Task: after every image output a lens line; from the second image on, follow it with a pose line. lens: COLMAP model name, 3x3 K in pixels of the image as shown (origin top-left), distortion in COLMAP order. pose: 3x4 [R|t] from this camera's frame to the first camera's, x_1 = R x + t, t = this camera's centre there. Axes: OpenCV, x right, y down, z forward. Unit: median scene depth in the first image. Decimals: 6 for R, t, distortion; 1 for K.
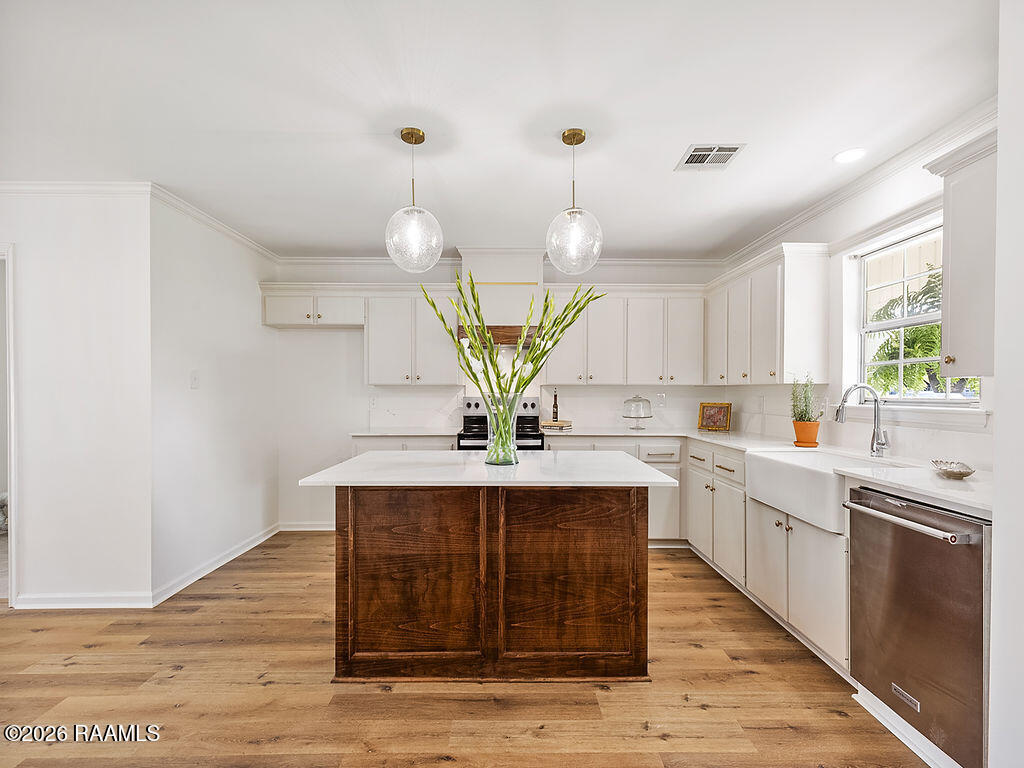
lens RADIAL K [[467.7, 0, 512.6], [0, 467.7, 392.3], [0, 0, 1]] dist [0.001301, -0.000022]
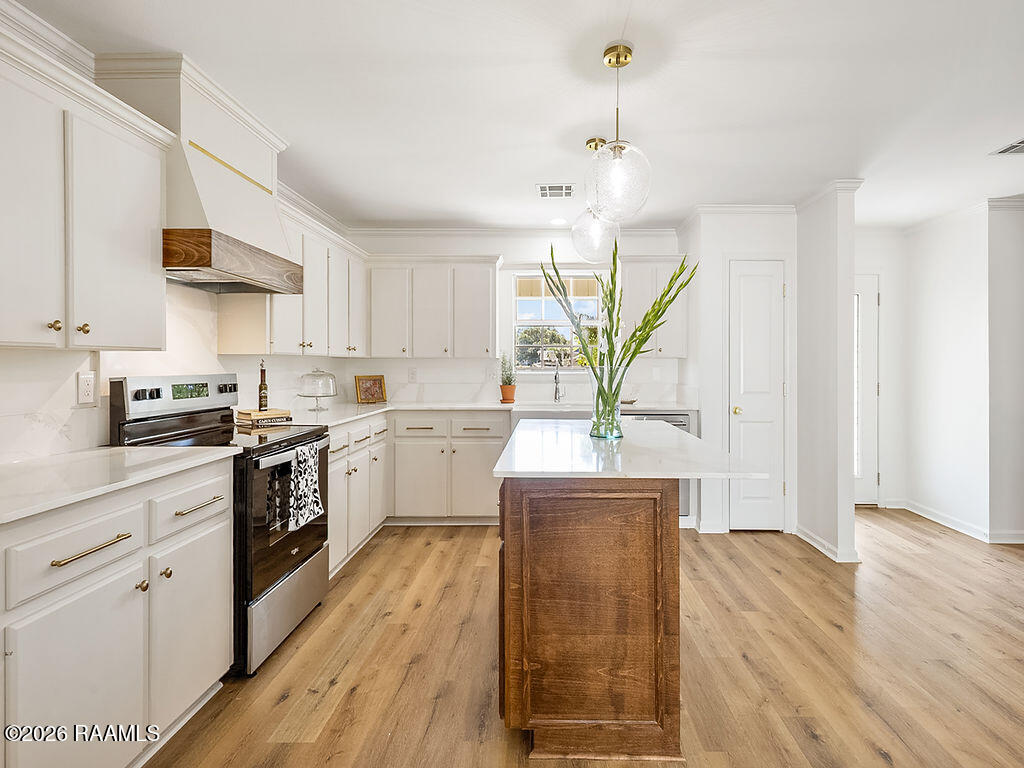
lens RADIAL K [[480.8, 0, 552.8], [0, 480.8, 362.3], [0, 0, 1]] dist [0.000959, 0.000151]
pose [[-0.001950, 0.000138, 0.999998, -0.816631], [0.001183, 0.999999, -0.000135, -0.006011], [-0.999997, 0.001183, -0.001950, 0.858958]]
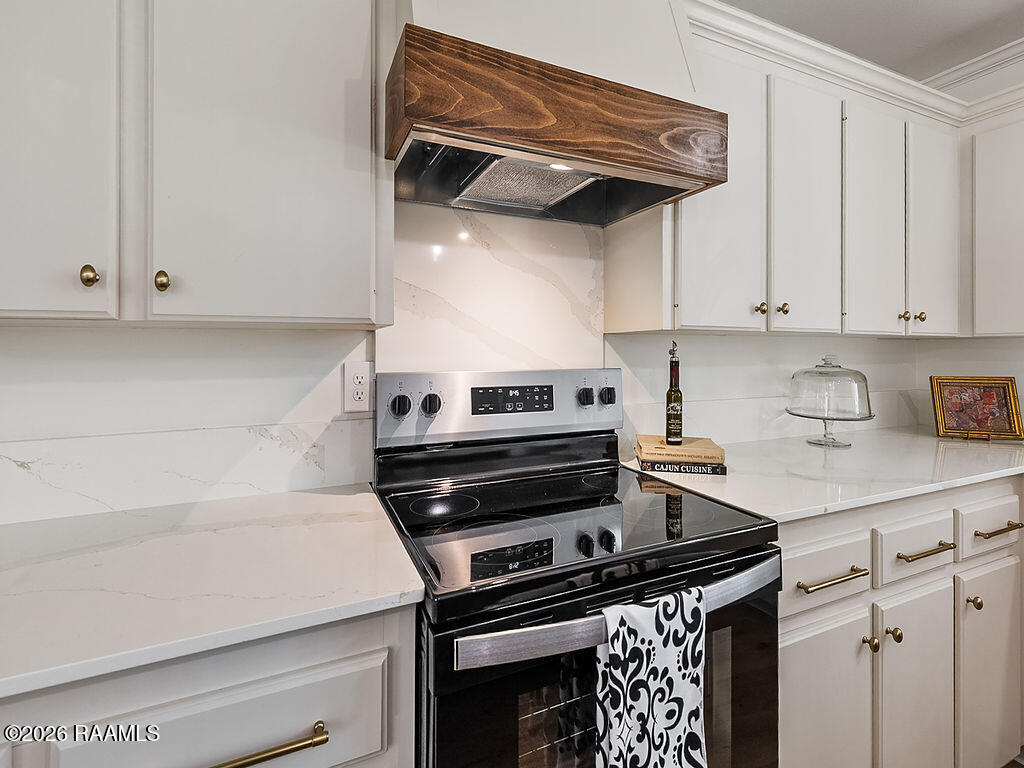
lens RADIAL K [[487.6, 0, 515.4], [0, 487.6, 346.6], [0, 0, 1]] dist [0.003682, 0.000431]
pose [[0.914678, 0.000450, 0.404184, -0.208236], [0.002416, 0.999975, -0.006580, -0.004591], [-0.404177, 0.006995, 0.914654, 1.049089]]
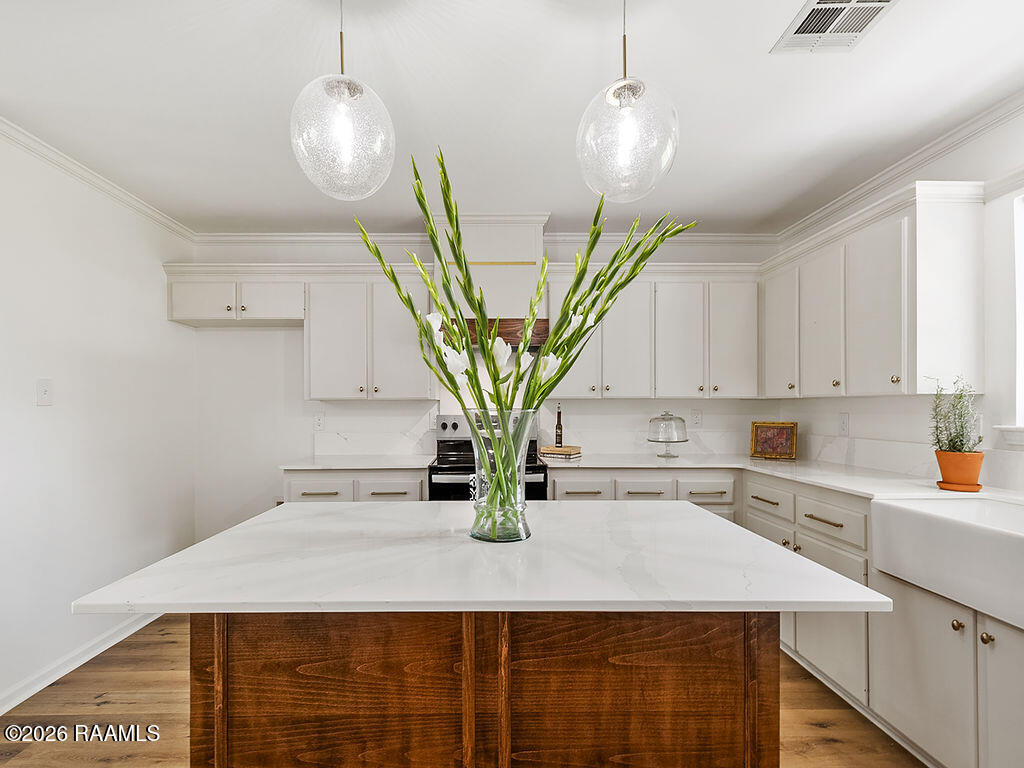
lens RADIAL K [[479.4, 0, 489.4], [0, 479.4, 405.9], [0, 0, 1]] dist [-0.000306, -0.000227]
pose [[0.999985, -0.004519, -0.003119, -0.025945], [0.004498, 0.999969, -0.006427, 0.000142], [0.003148, 0.006413, 0.999974, 0.325015]]
